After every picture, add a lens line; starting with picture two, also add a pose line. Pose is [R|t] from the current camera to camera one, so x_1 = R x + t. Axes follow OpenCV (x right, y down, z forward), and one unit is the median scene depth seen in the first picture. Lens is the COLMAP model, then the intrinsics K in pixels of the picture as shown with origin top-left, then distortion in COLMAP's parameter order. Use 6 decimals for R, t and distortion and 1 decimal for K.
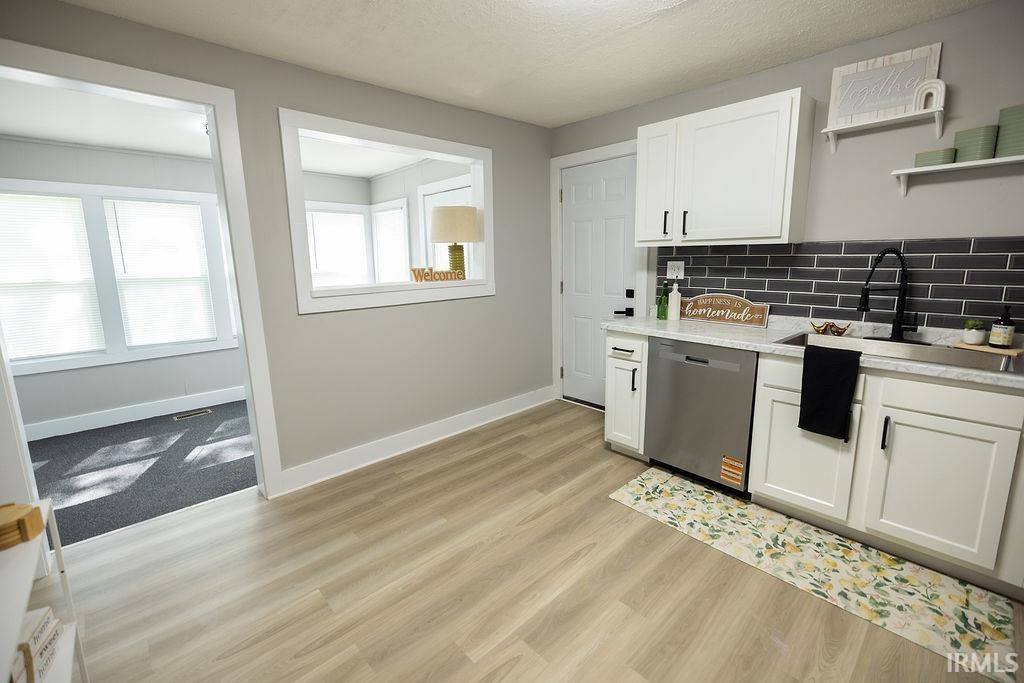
lens RADIAL K [[450.4, 0, 504.6], [0, 450.4, 341.2], [0, 0, 1]] dist [-0.000799, -0.000373]
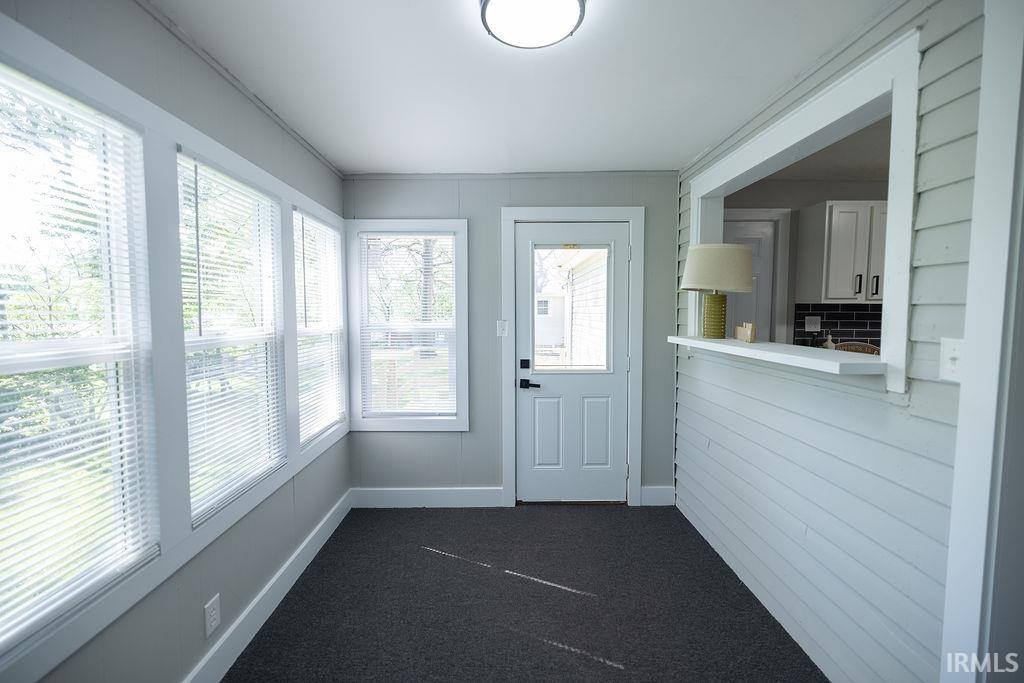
lens RADIAL K [[430.8, 0, 507.7], [0, 430.8, 334.2], [0, 0, 1]] dist [0.000500, 0.000813]
pose [[0.681216, -0.021261, 0.731774, -1.137749], [0.122443, 0.988807, -0.085255, -0.155145], [-0.721771, 0.147678, 0.676194, 0.958708]]
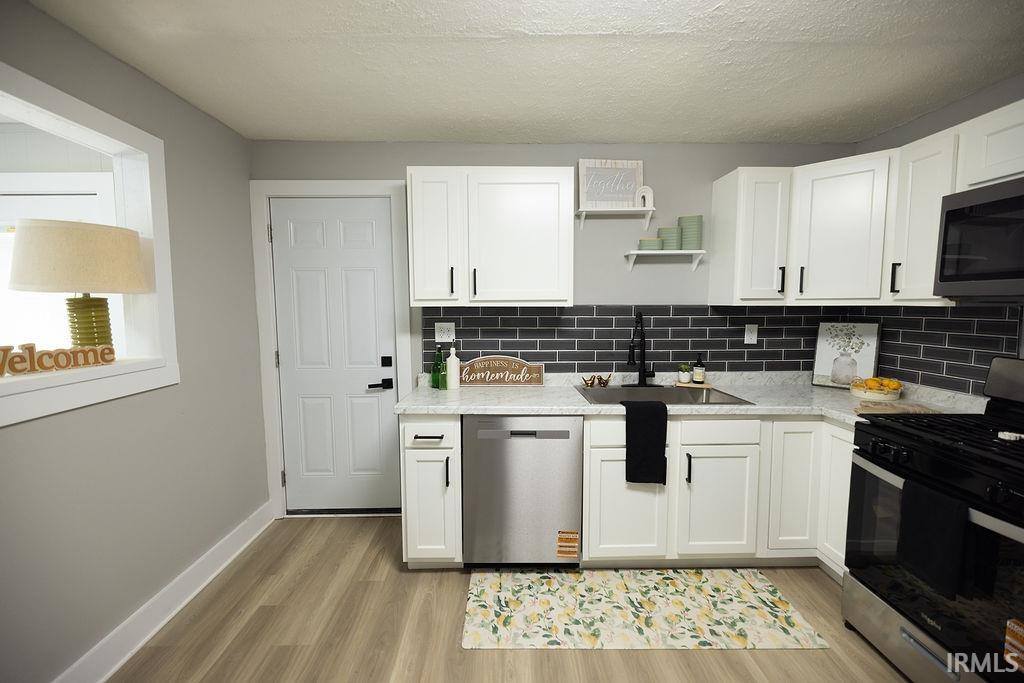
lens RADIAL K [[430.8, 0, 515.1], [0, 430.8, 337.8], [0, 0, 1]] dist [0.000500, 0.000813]
pose [[0.655131, -0.042664, 0.754309, -0.204282], [0.133973, 0.989142, -0.060411, -0.089740], [-0.743542, 0.140634, 0.653734, 0.396626]]
